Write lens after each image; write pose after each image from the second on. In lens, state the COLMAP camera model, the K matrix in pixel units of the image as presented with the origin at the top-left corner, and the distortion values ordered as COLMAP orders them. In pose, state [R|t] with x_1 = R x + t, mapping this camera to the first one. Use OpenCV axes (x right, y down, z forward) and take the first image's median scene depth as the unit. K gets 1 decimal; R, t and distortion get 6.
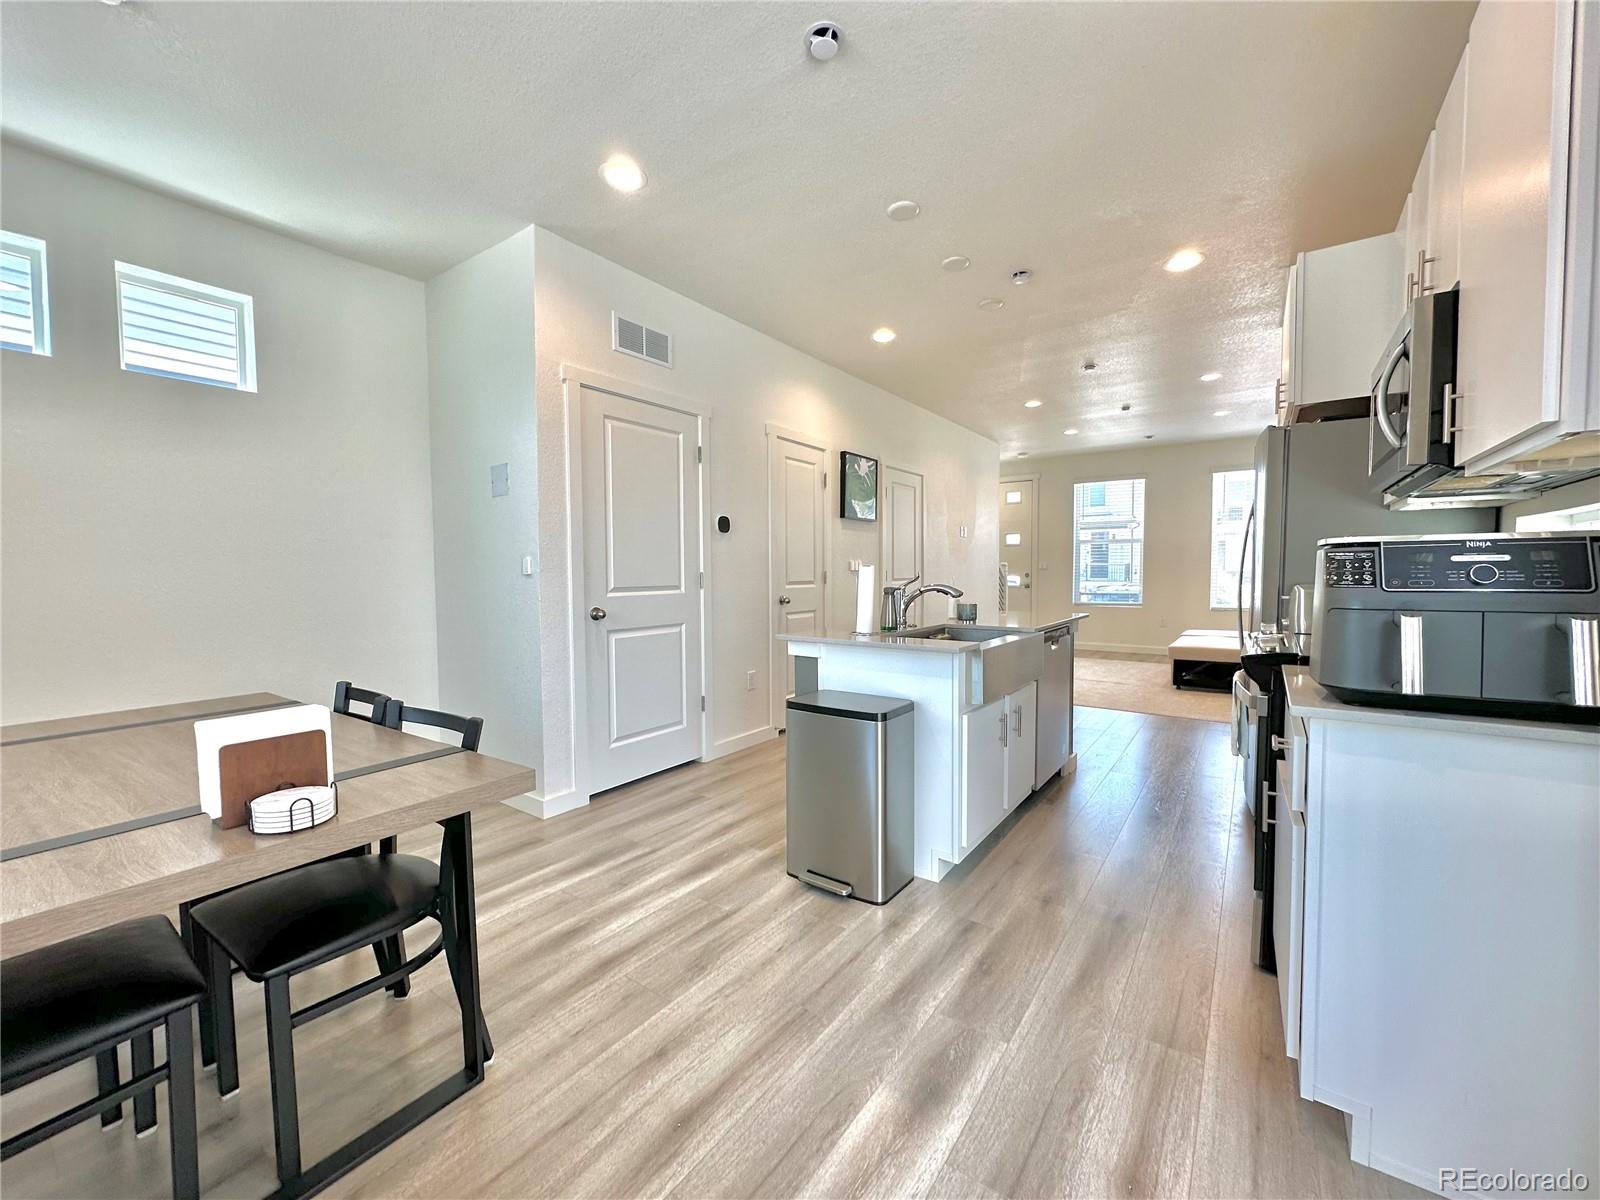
lens RADIAL K [[637.3, 0, 800.8], [0, 637.3, 599.5], [0, 0, 1]] dist [-0.003220, 0.000414]
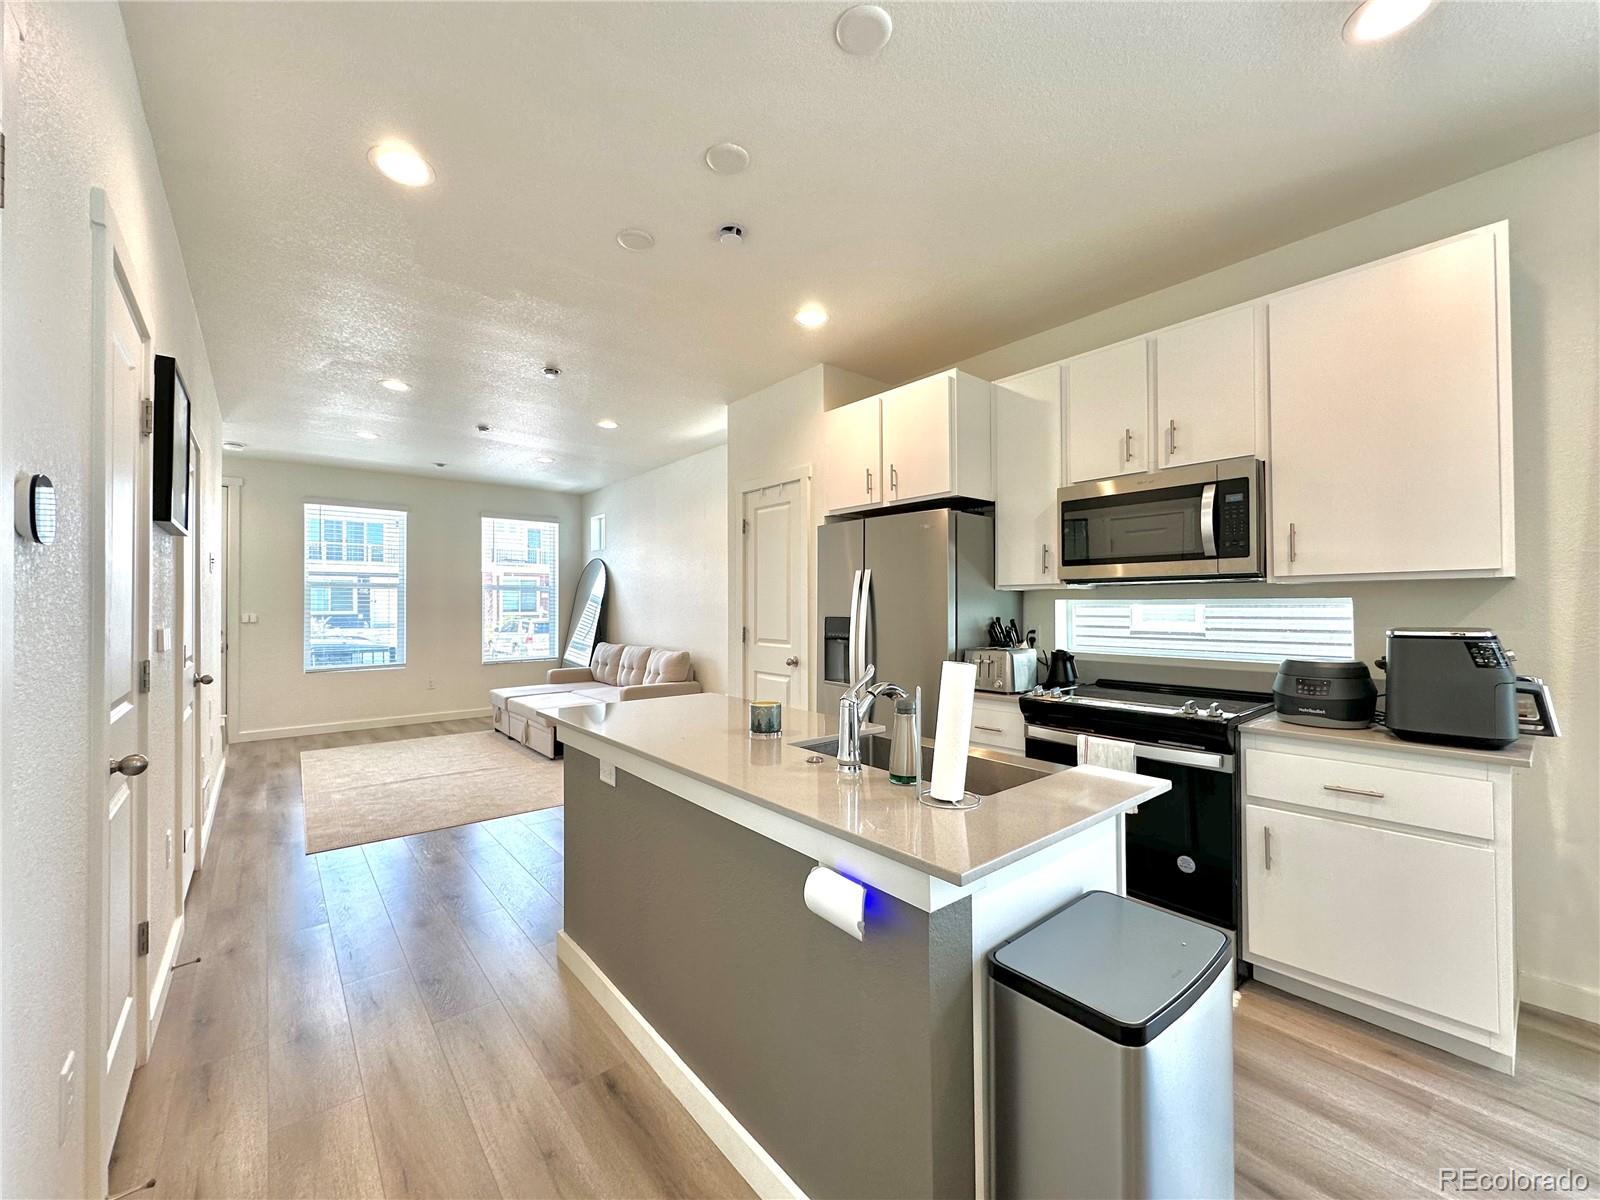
lens RADIAL K [[637.3, 0, 800.8], [0, 637.3, 599.5], [0, 0, 1]] dist [-0.003220, 0.000414]
pose [[0.248391, 0.016836, 0.968514, -0.344678], [0.044487, 0.998596, -0.028768, -0.079715], [-0.967638, 0.050232, 0.247293, 0.820270]]
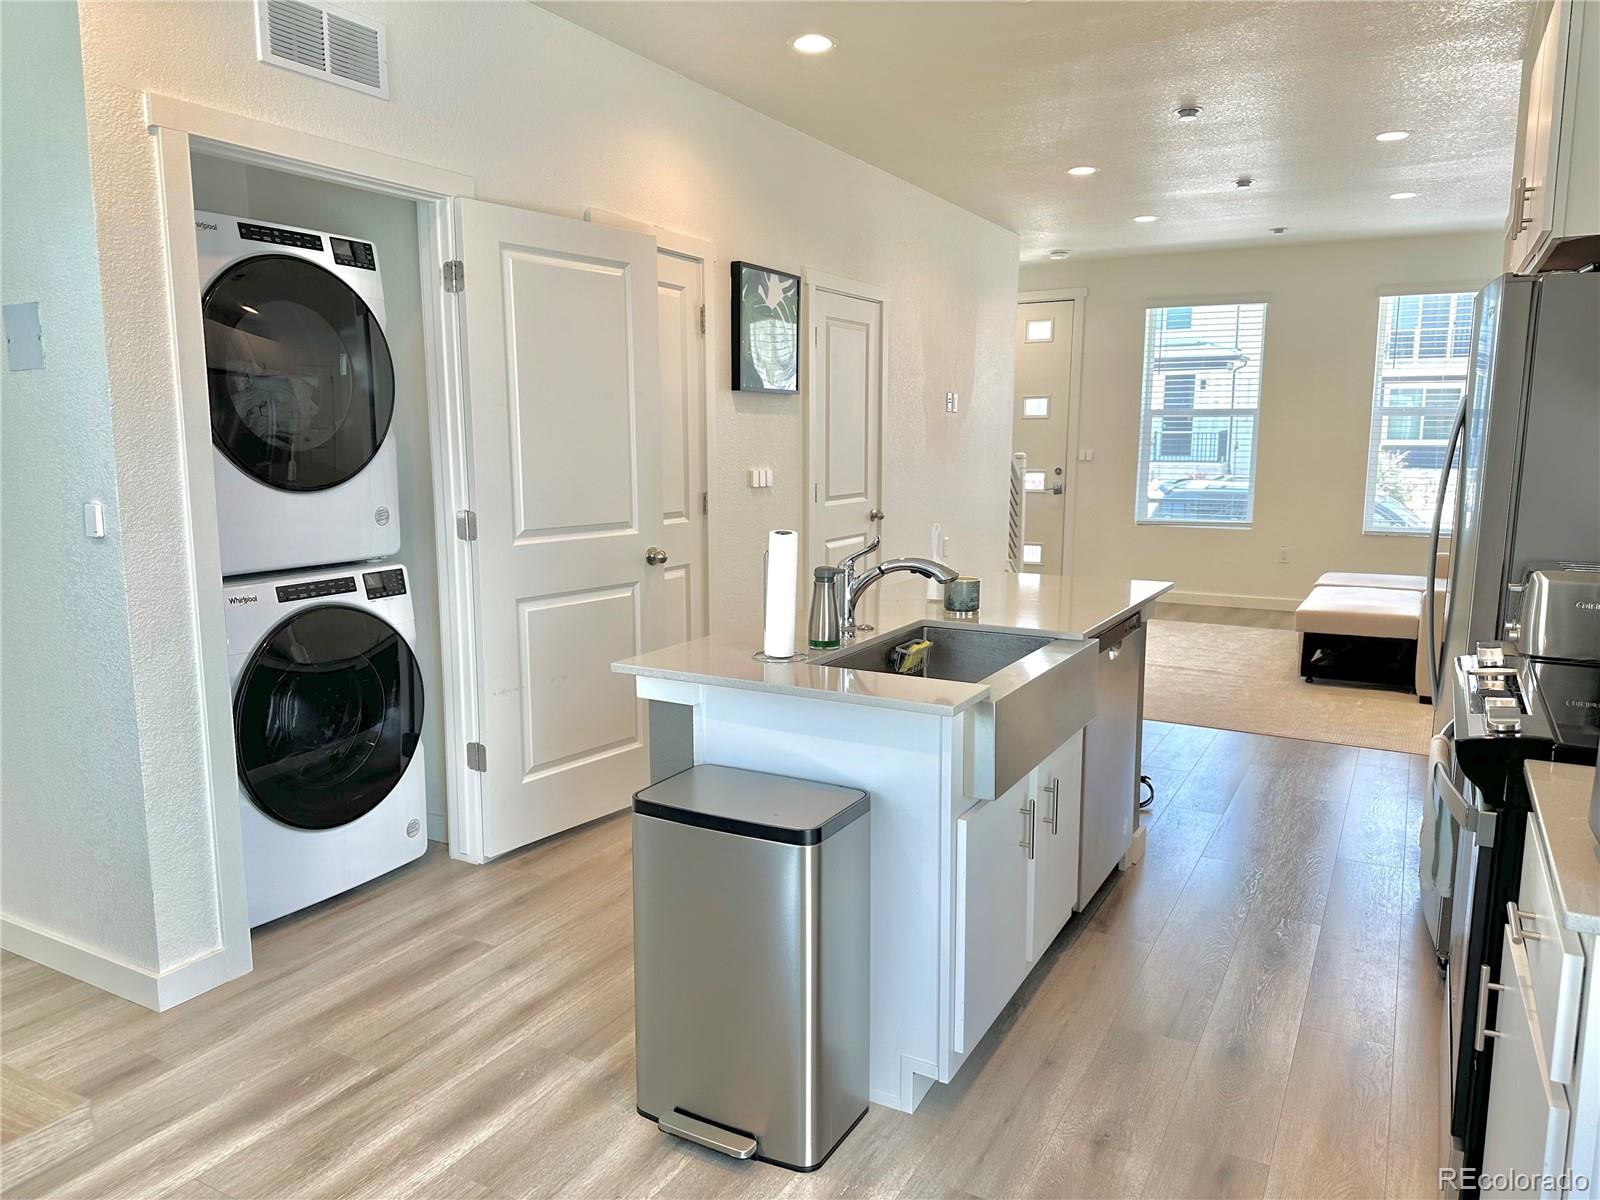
lens RADIAL K [[1127.3, 0, 799.4], [0, 1127.3, 603.3], [0, 0, 1]] dist [0.062311, -0.072096]
pose [[0.992577, -0.011862, 0.121041, 0.002147], [-0.000696, 0.994662, 0.103184, -0.074761], [-0.121619, -0.102502, 0.987270, 0.054456]]
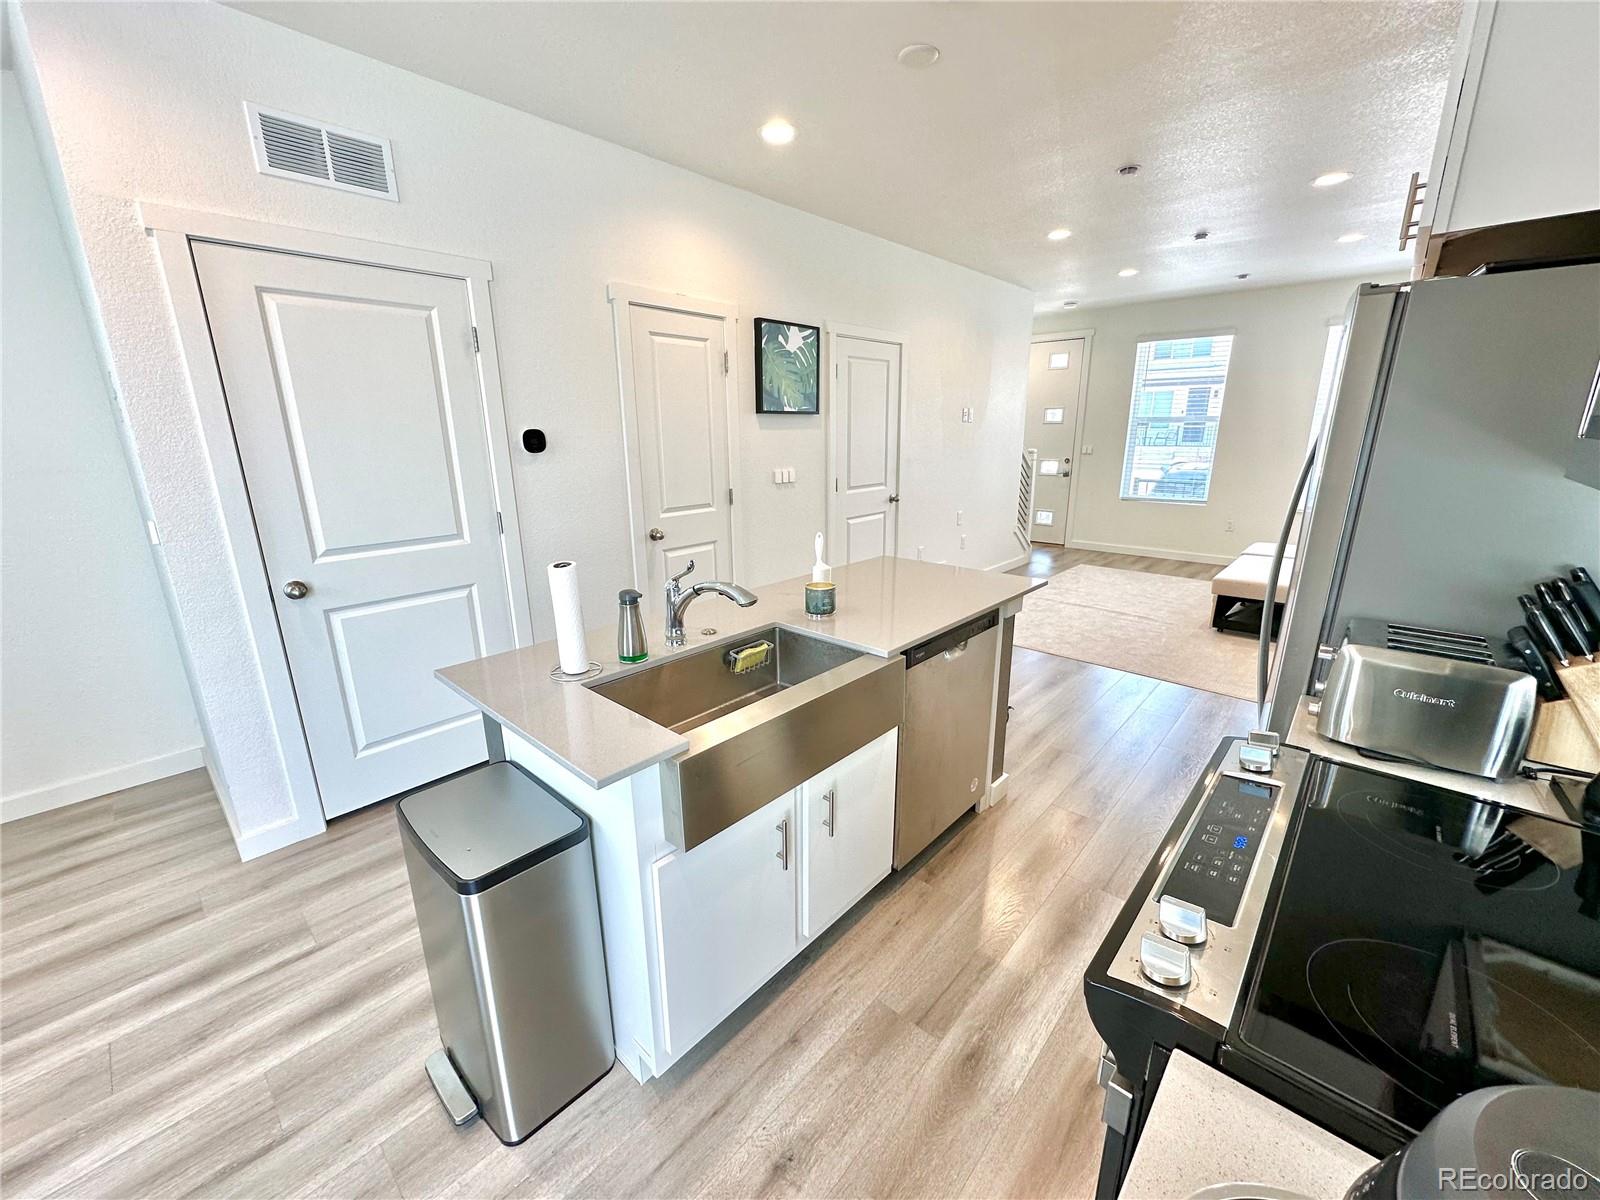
lens RADIAL K [[637.3, 0, 800.8], [0, 637.3, 599.5], [0, 0, 1]] dist [-0.003220, 0.000414]
pose [[0.993722, 0.025412, -0.108950, 0.317772], [-0.001156, 0.976140, 0.217138, -0.122833], [0.111869, -0.215649, 0.970042, 0.373612]]
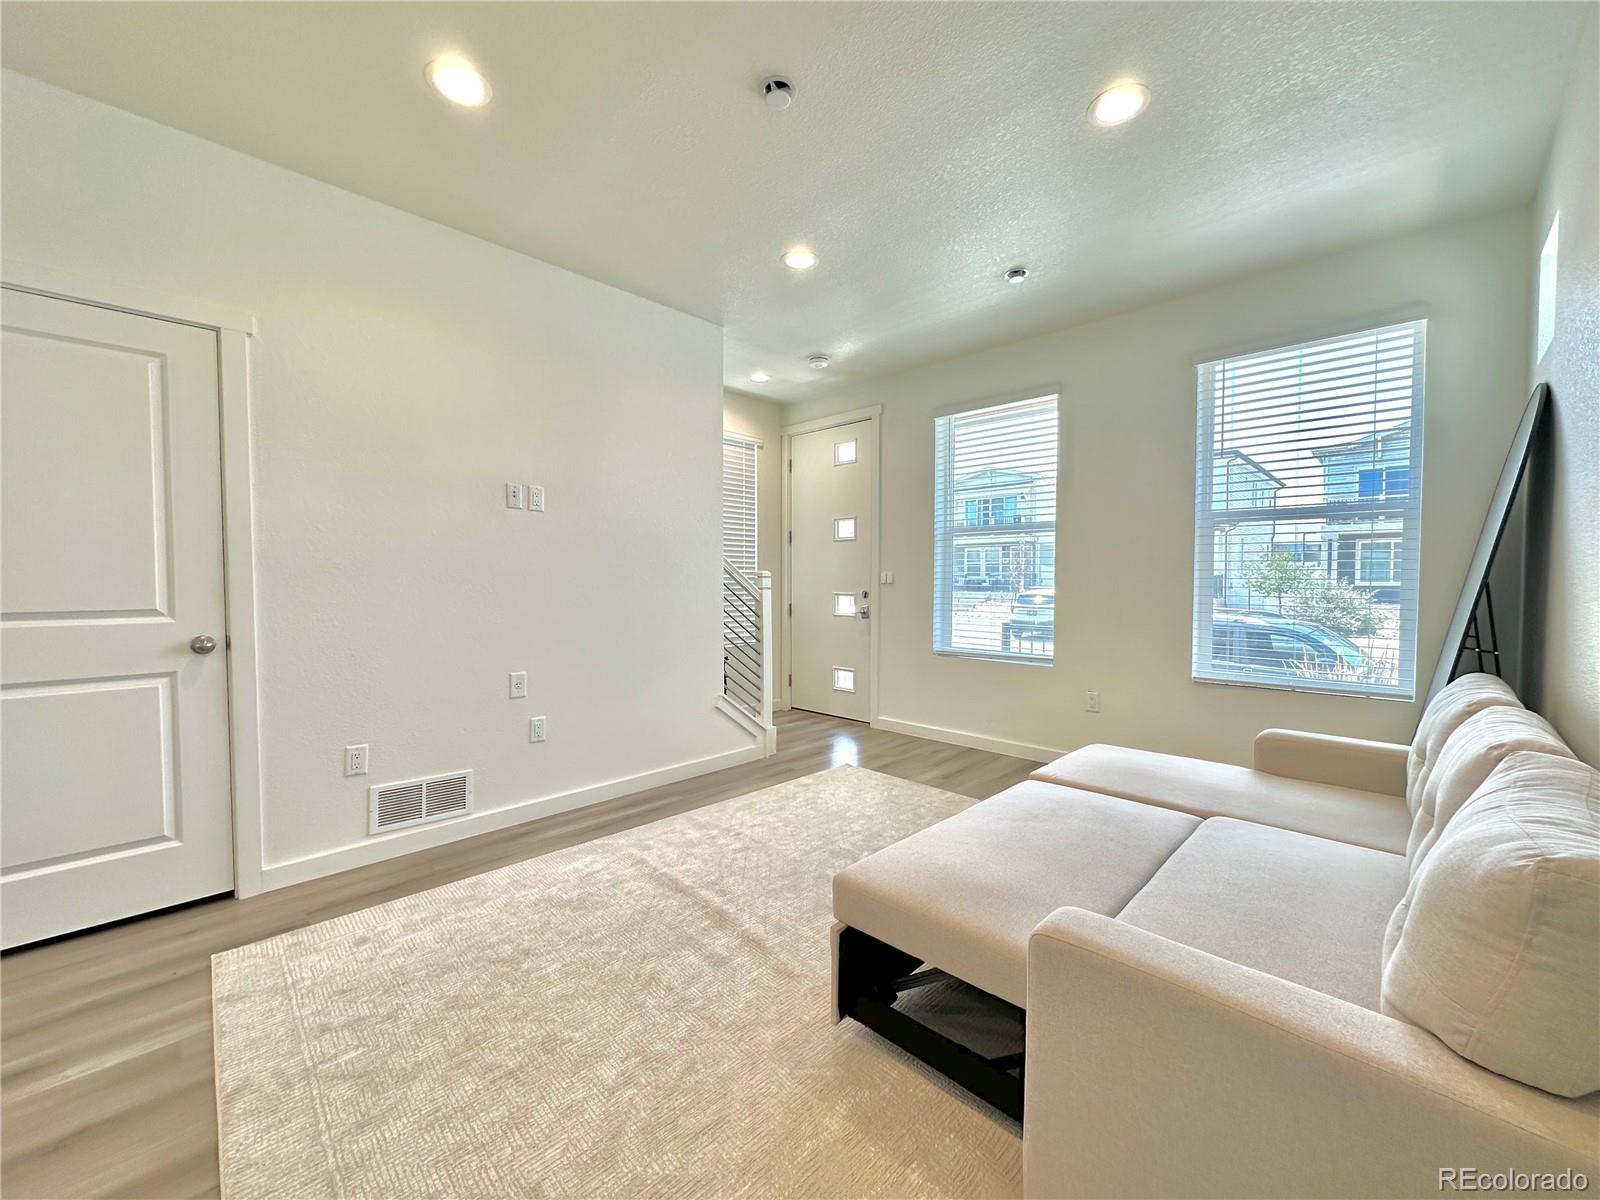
lens RADIAL K [[643.6, 0, 797.1], [0, 643.6, 604.9], [0, 0, 1]] dist [-0.001937, -0.000021]
pose [[0.988969, 0.016394, -0.147210, 1.128278], [-0.017047, 0.999850, -0.003172, -0.080016], [0.147136, 0.005646, 0.989100, 1.348045]]
